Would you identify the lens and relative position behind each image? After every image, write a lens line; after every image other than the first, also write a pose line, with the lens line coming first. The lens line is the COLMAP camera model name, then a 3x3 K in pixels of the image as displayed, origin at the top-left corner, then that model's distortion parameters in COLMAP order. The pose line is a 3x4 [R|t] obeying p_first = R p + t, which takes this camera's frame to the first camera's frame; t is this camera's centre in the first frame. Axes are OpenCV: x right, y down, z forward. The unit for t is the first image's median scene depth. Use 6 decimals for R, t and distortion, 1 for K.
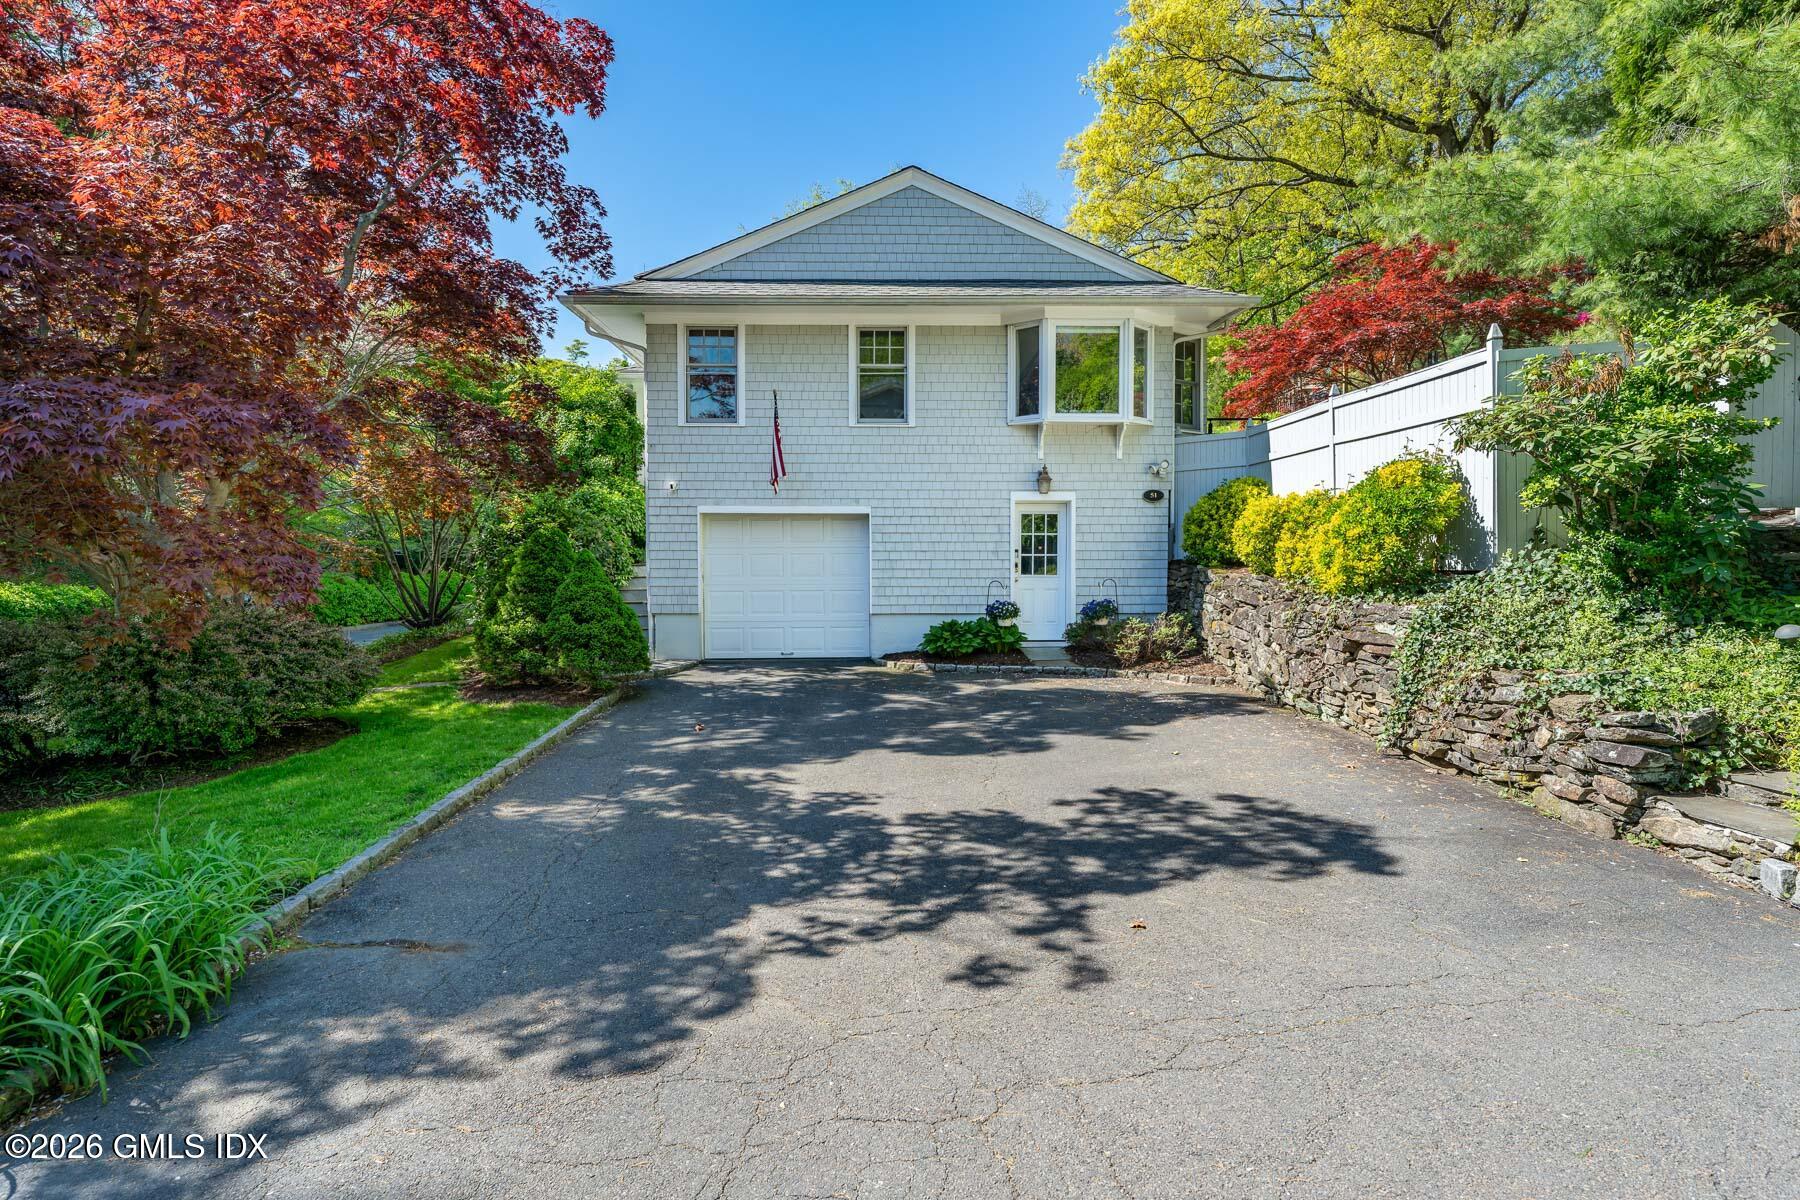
lens RADIAL K [[944.4, 0, 894.1], [0, 944.4, 603.0], [0, 0, 1]] dist [-0.000313, -0.000890]
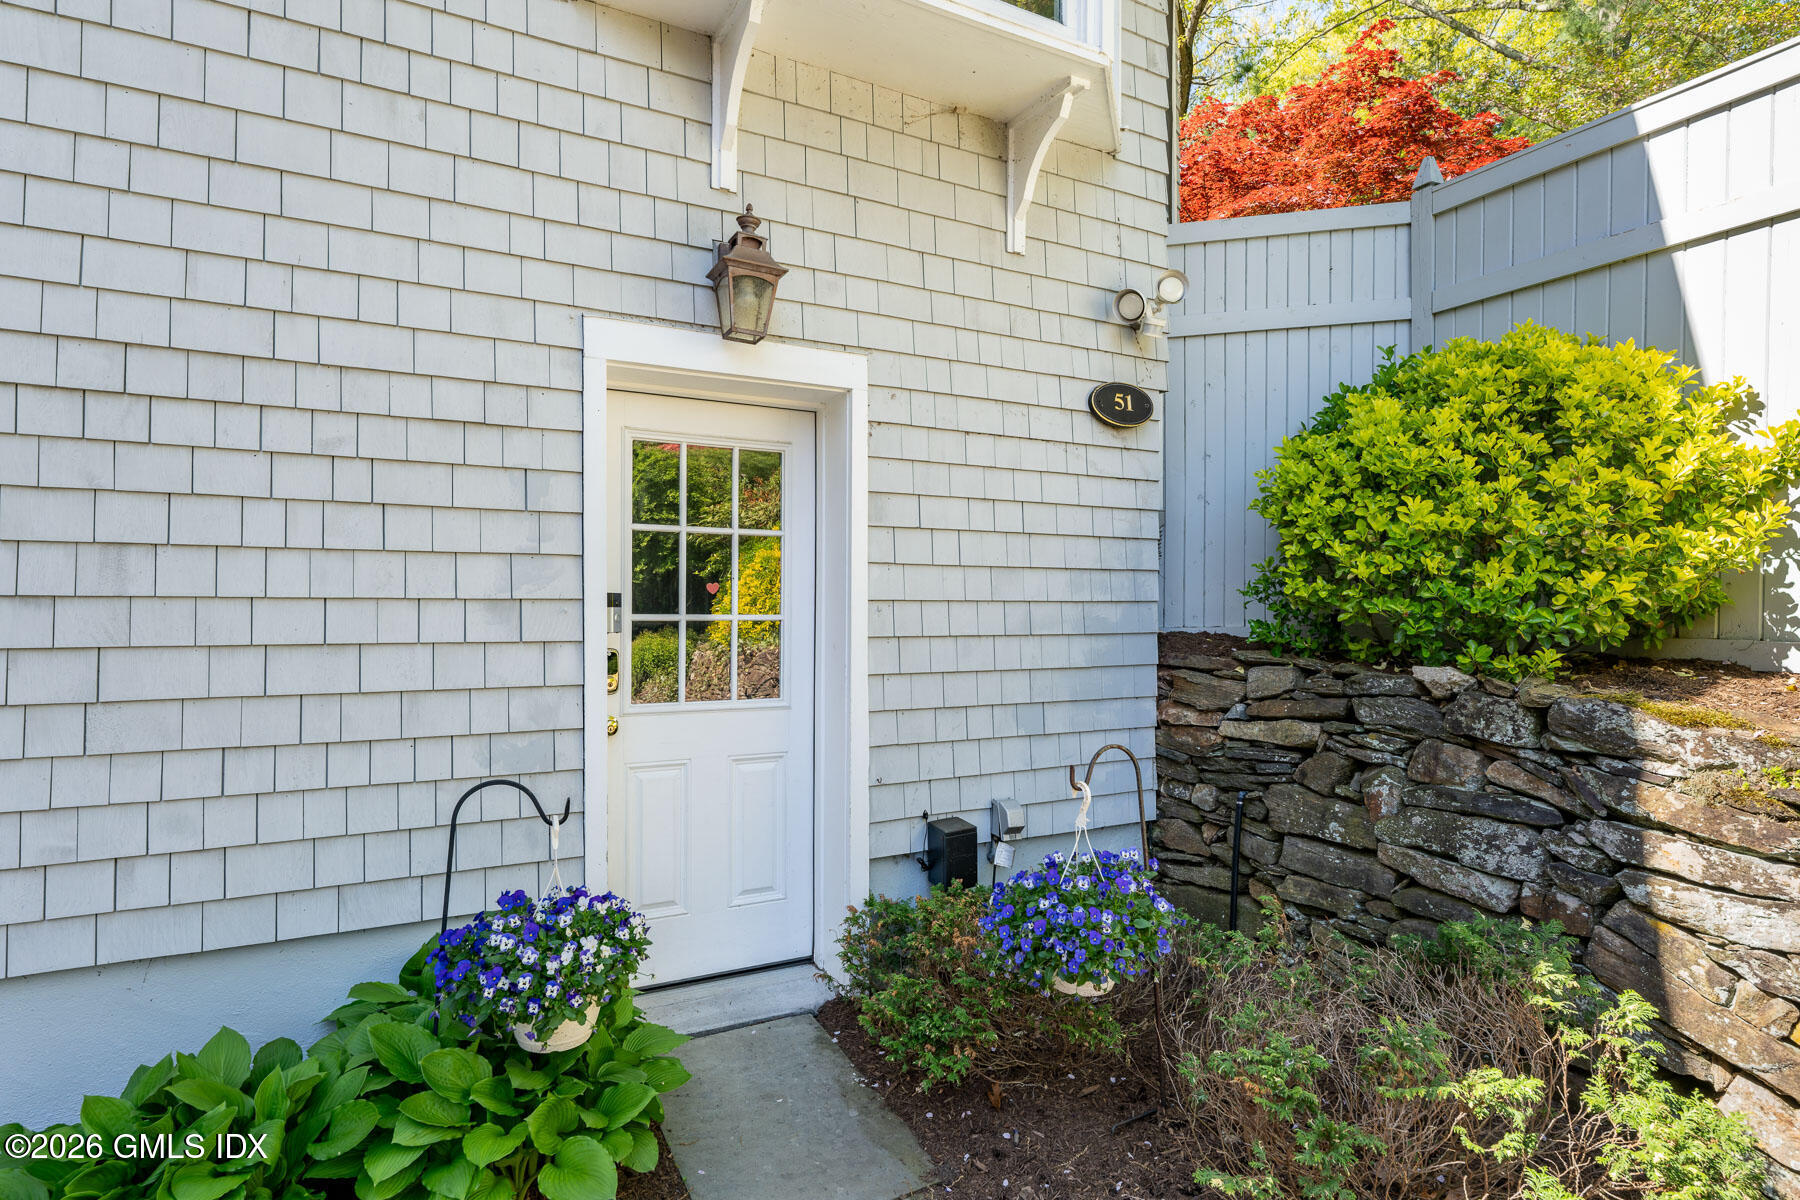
lens RADIAL K [[944.4, 0, 894.4], [0, 944.4, 615.1], [0, 0, 1]] dist [-0.000313, -0.000890]
pose [[0.901213, -0.000251, 0.433377, 0.141875], [0.015027, 0.999417, -0.030670, -0.066705], [-0.433117, 0.034153, 0.900691, 1.179871]]
